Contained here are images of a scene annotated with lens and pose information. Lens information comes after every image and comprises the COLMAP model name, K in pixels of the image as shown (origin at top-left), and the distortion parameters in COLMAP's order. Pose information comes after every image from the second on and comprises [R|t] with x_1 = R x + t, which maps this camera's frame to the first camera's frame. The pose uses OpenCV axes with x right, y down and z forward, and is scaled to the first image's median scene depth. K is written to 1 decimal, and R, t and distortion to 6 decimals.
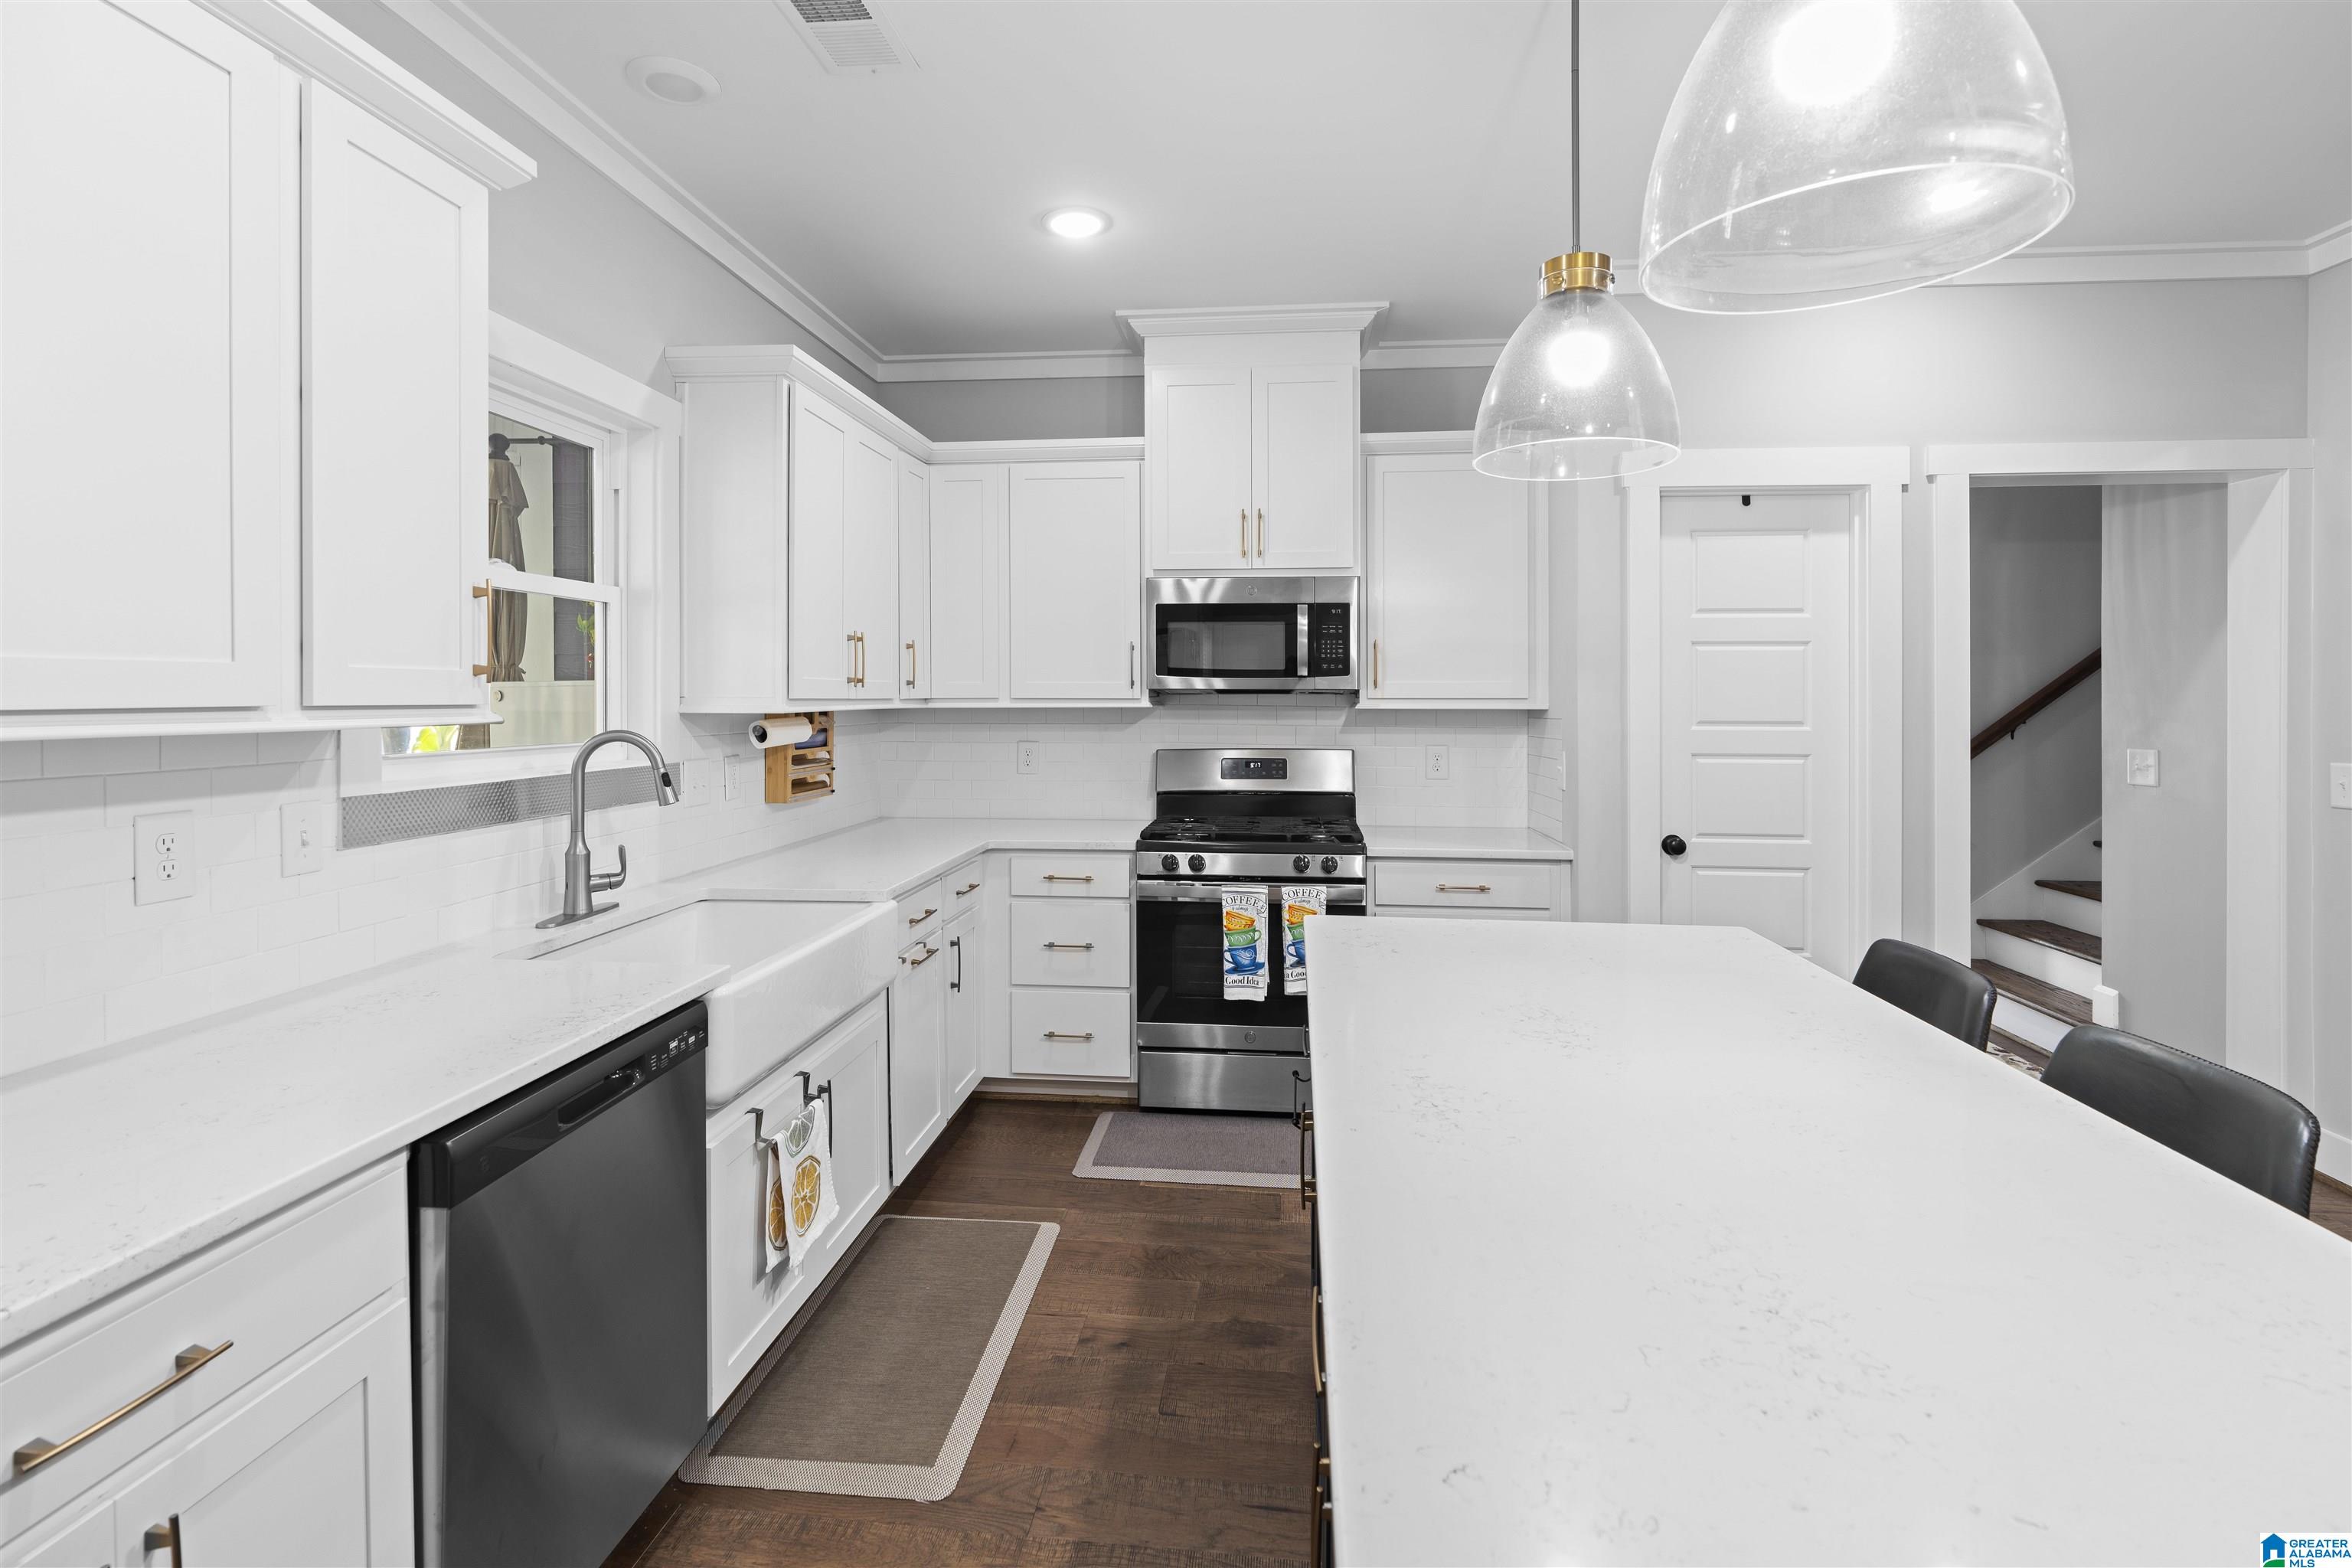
lens RADIAL K [[1094.0, 0, 1176.3], [0, 1094.0, 700.7], [0, 0, 1]] dist [-0.000101, 0.000134]
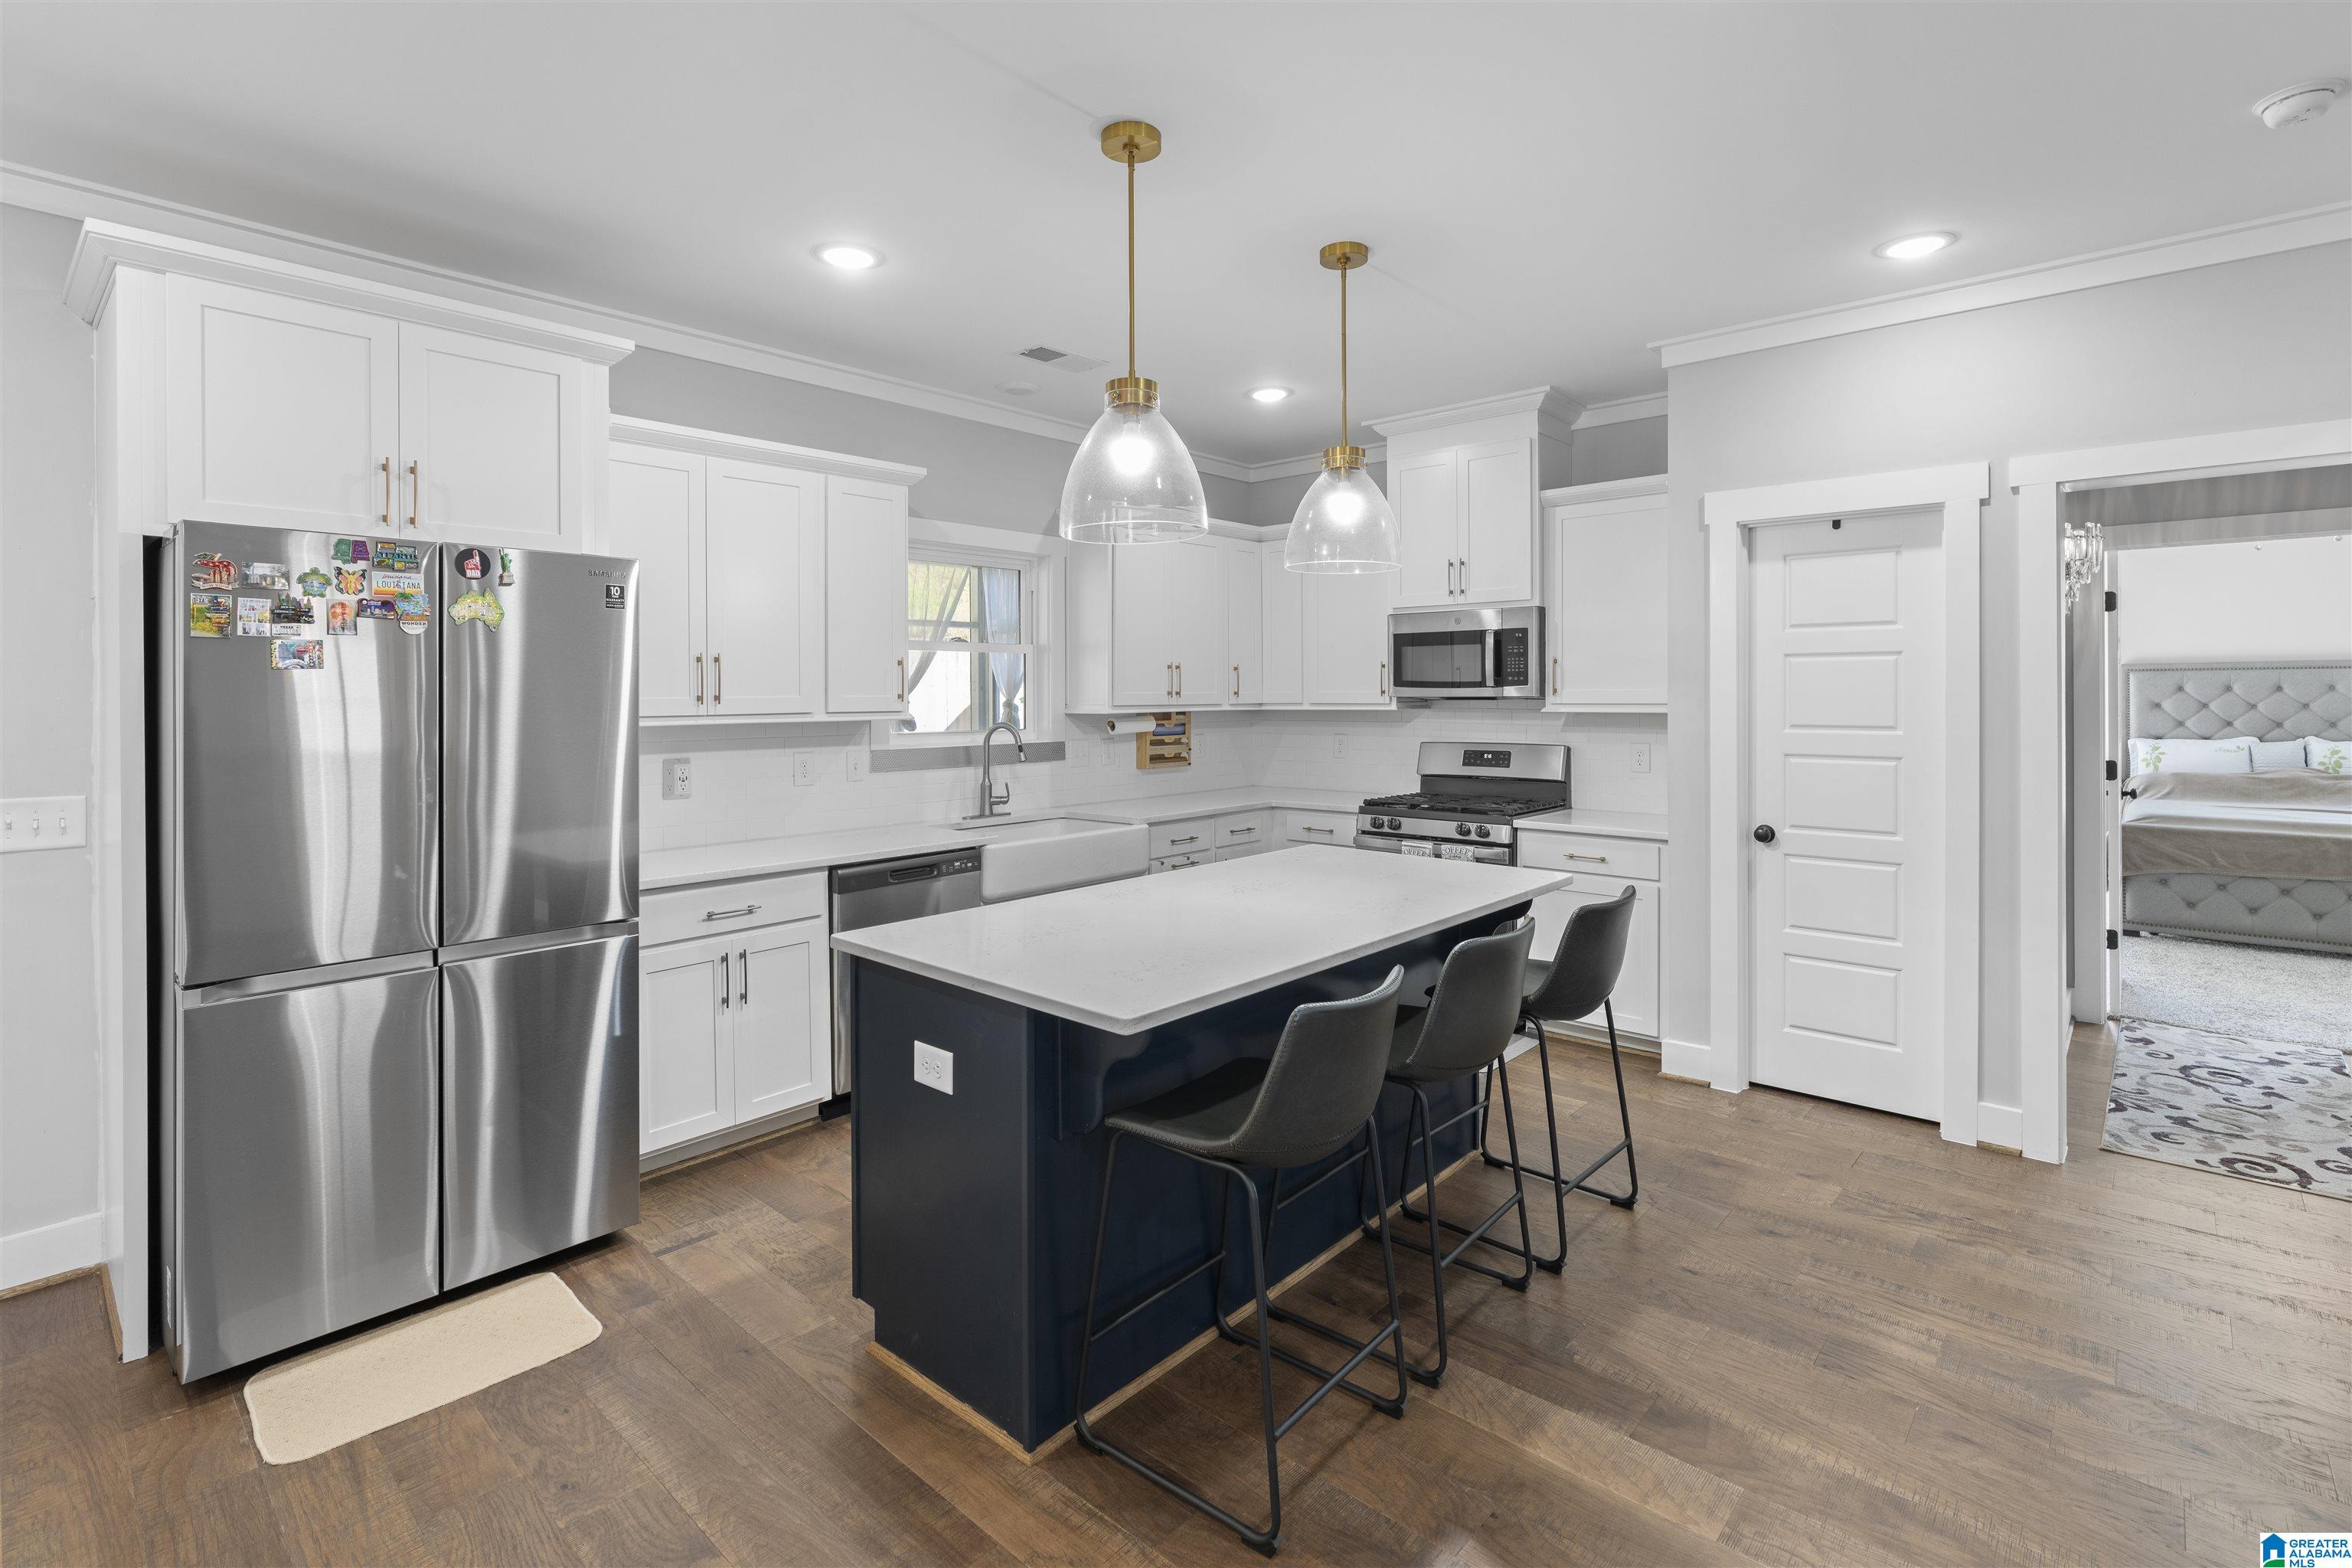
lens RADIAL K [[1094.0, 0, 1176.3], [0, 1094.0, 700.7], [0, 0, 1]] dist [-0.000101, 0.000134]
pose [[0.806033, -0.001532, -0.591869, 0.612872], [0.004180, 0.999986, 0.003104, -0.011973], [0.591856, -0.004976, 0.806028, -0.268061]]
